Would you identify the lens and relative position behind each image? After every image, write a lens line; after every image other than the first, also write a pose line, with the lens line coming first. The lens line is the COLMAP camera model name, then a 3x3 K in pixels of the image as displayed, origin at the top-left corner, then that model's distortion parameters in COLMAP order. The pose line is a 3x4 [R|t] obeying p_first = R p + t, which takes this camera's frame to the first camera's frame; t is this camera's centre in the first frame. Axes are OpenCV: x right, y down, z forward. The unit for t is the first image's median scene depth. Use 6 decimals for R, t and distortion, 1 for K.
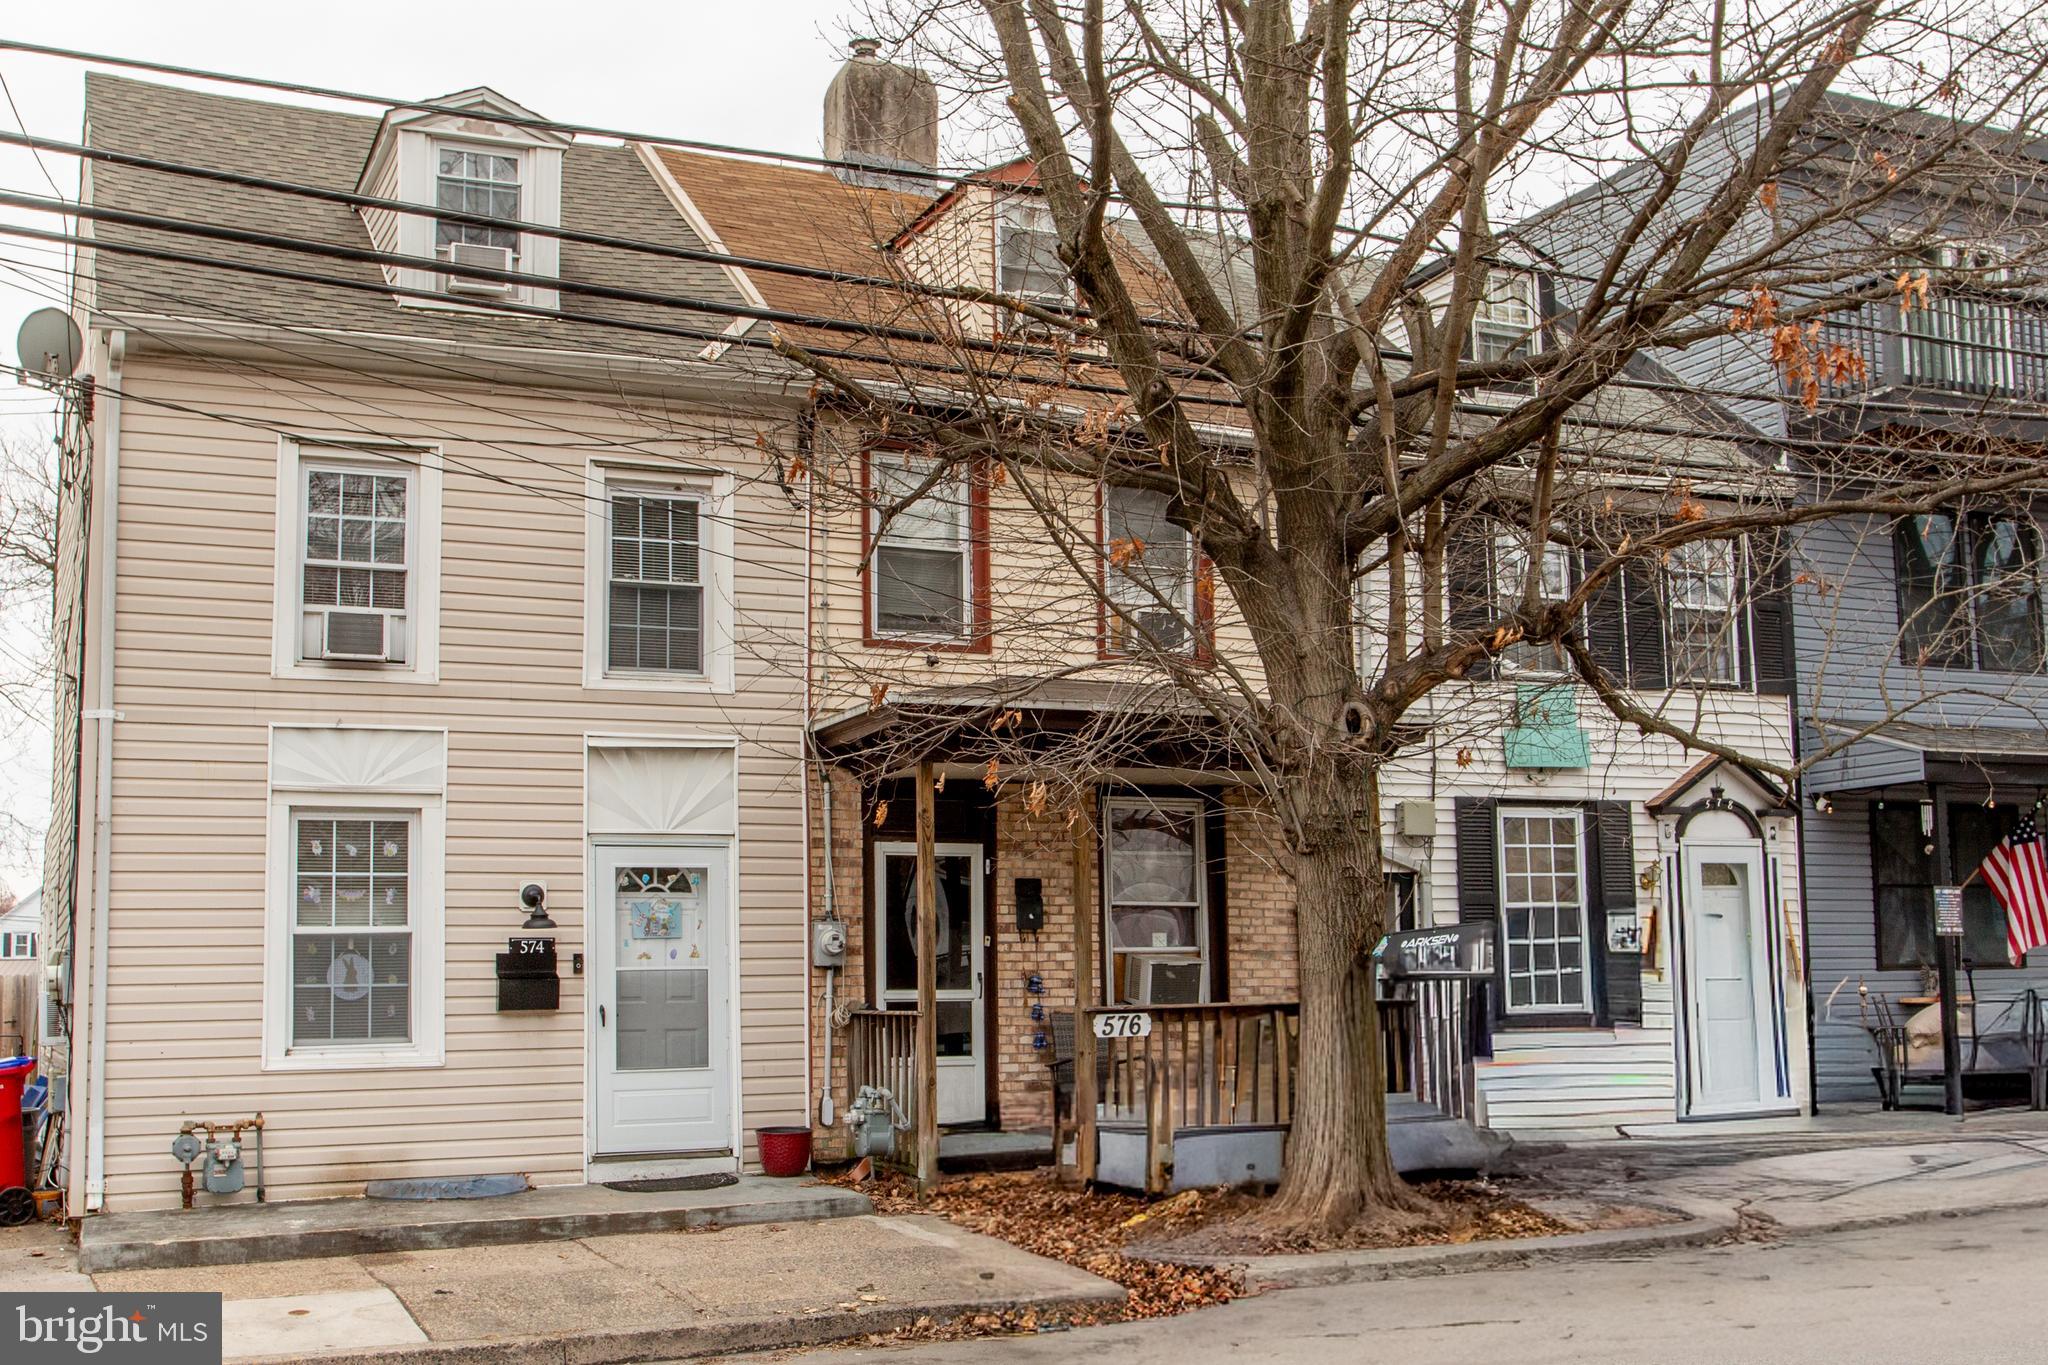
lens RADIAL K [[2480.0, 0, 1024.0], [0, 2480.0, 682.5], [0, 0, 1]] dist [-0.104668, 0.002619]
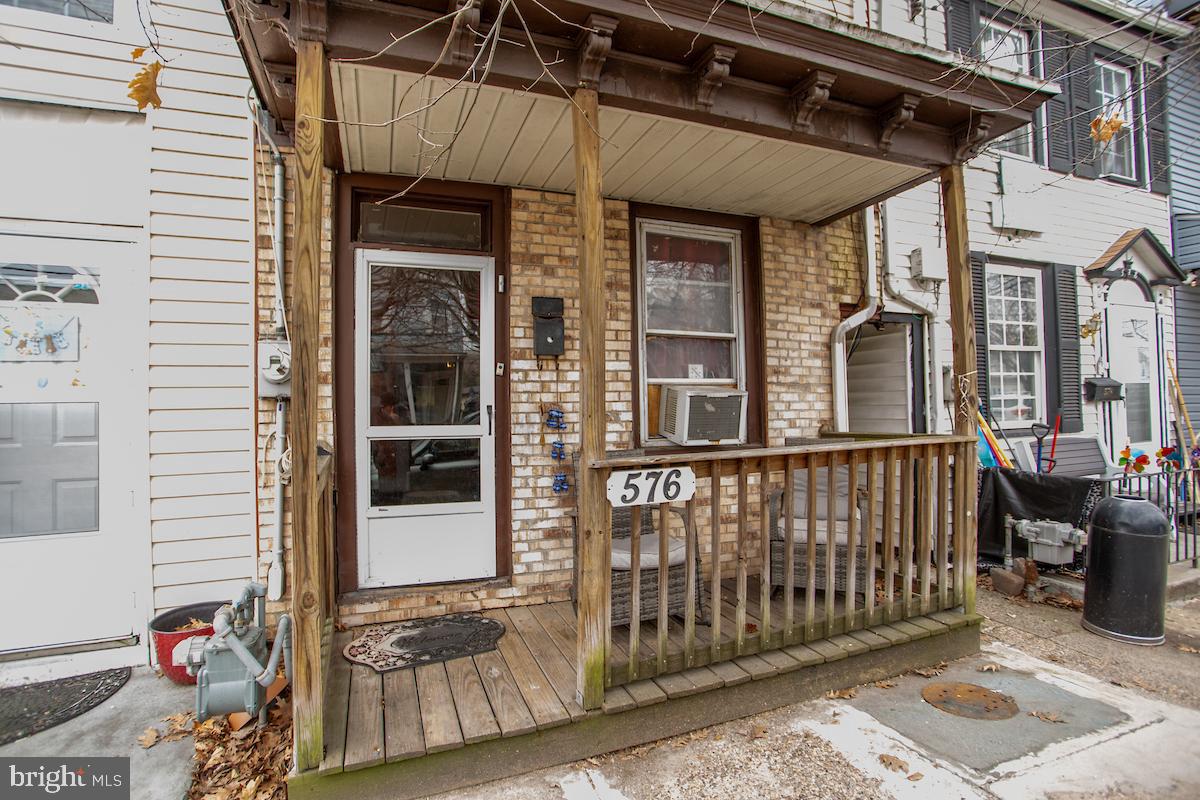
lens RADIAL K [[576.4, 0, 600.3], [0, 576.4, 394.8], [0, 0, 1]] dist [-0.084947, 0.035511]
pose [[0.997397, -0.001303, -0.072090, 0.034677], [0.008746, 0.994641, 0.103023, 0.092631], [0.071569, -0.103385, 0.992063, 0.798790]]
